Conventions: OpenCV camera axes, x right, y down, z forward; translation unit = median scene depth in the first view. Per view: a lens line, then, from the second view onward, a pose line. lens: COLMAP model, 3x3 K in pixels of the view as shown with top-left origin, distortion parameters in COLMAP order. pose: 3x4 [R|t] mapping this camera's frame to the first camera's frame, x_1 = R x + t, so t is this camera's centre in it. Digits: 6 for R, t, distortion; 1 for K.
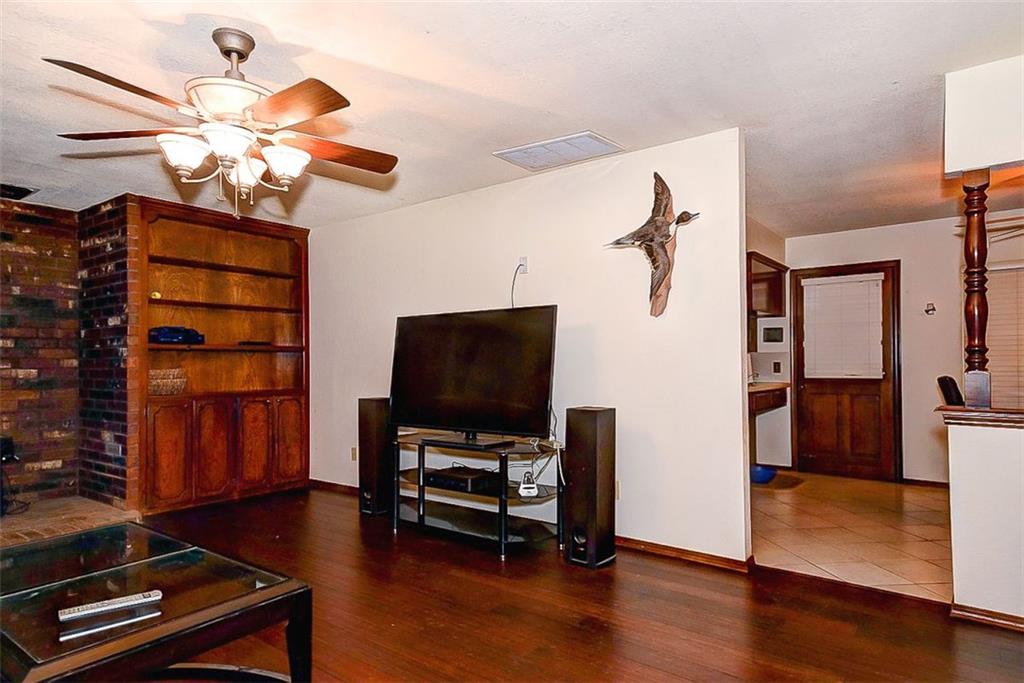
lens RADIAL K [[589.0, 0, 512.7], [0, 589.0, 362.6], [0, 0, 1]] dist [0.022815, 0.000456]
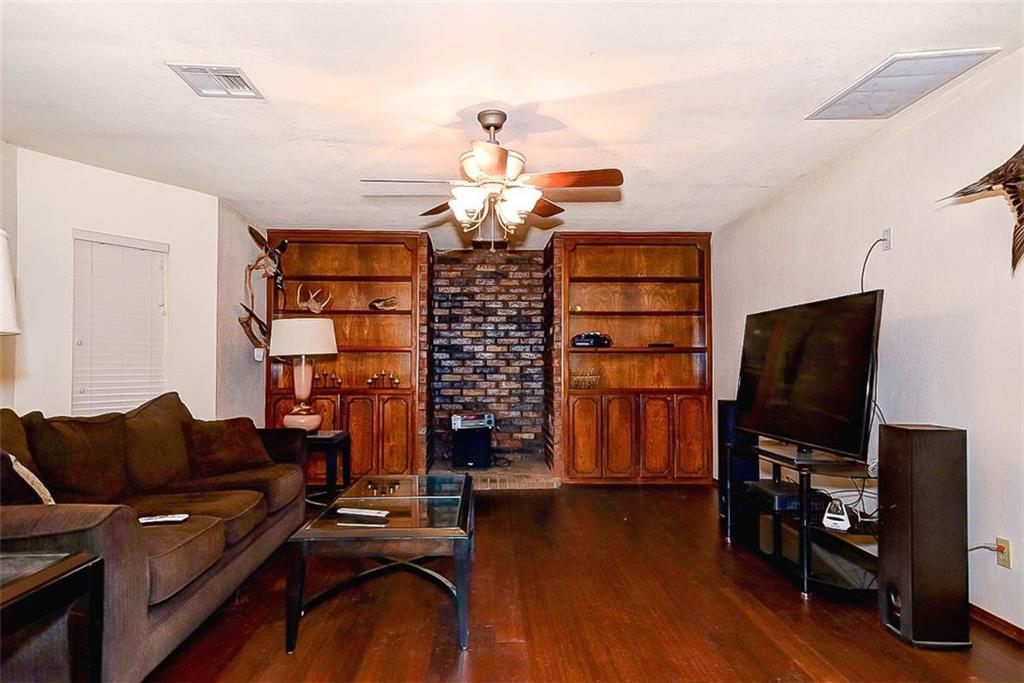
lens RADIAL K [[598.1, 0, 509.6], [0, 598.1, 359.4], [0, 0, 1]] dist [0.023653, 0.000824]
pose [[0.635729, -0.000624, -0.771912, 0.265804], [-0.004239, 0.999982, -0.004299, -0.000494], [0.771901, 0.006005, 0.635715, 0.087883]]
